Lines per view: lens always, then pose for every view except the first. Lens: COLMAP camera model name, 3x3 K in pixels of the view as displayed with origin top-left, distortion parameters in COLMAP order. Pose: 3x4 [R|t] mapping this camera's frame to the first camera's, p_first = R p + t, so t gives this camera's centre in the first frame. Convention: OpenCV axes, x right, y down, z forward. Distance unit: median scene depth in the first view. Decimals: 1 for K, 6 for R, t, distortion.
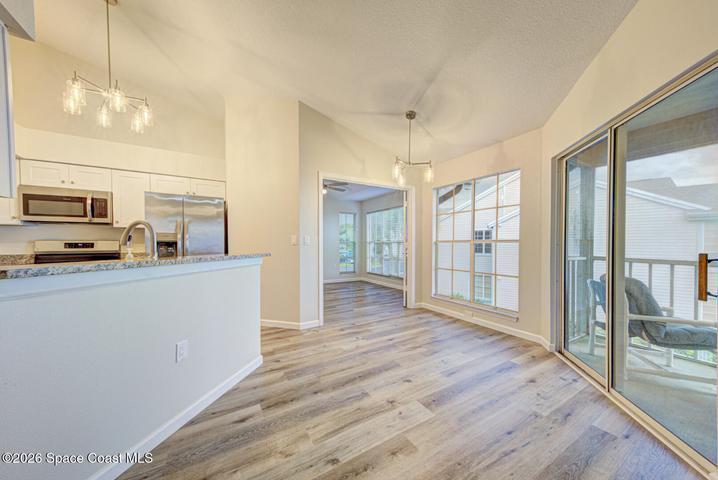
lens RADIAL K [[246.8, 0, 357.7], [0, 246.8, 247.2], [0, 0, 1]] dist [0.023175, -0.004599]
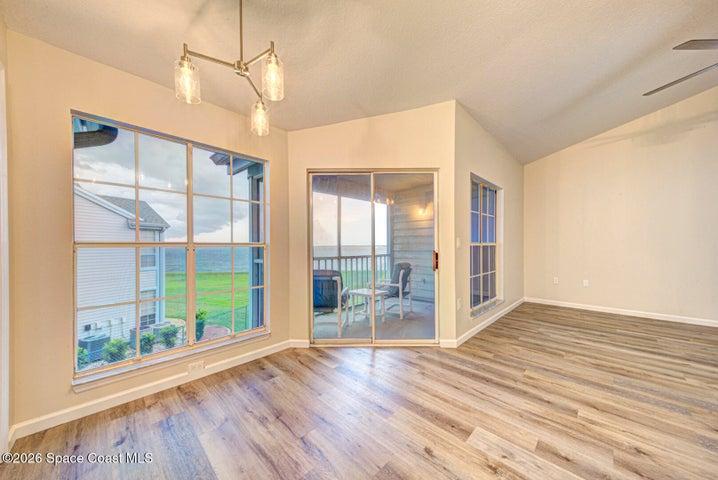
lens RADIAL K [[246.8, 0, 357.7], [0, 246.8, 247.2], [0, 0, 1]] dist [0.023175, -0.004599]
pose [[-0.248029, -0.003485, 0.968746, -0.283827], [0.019392, 0.999775, 0.008561, -0.018011], [-0.968558, 0.020909, -0.247906, 0.937115]]
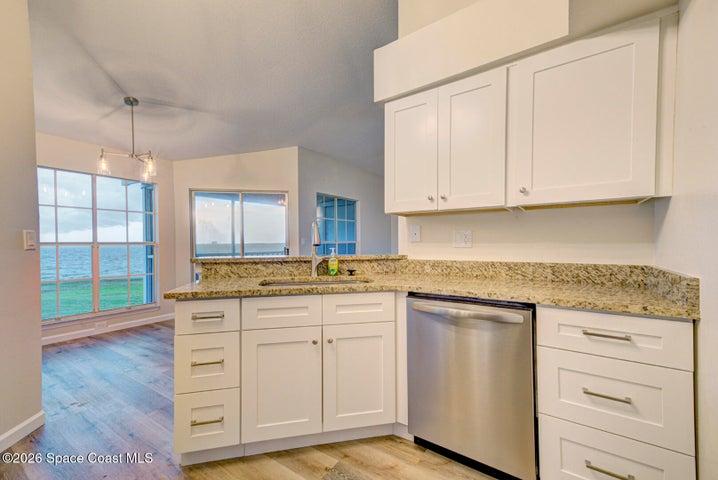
lens RADIAL K [[298.1, 0, 359.4], [0, 298.1, 248.1], [0, 0, 1]] dist [0.019299, 0.000055]
pose [[-0.428216, -0.009535, 0.903626, -1.145261], [0.023988, 0.999472, 0.021913, -0.011852], [-0.903358, 0.031059, -0.427761, 0.756911]]
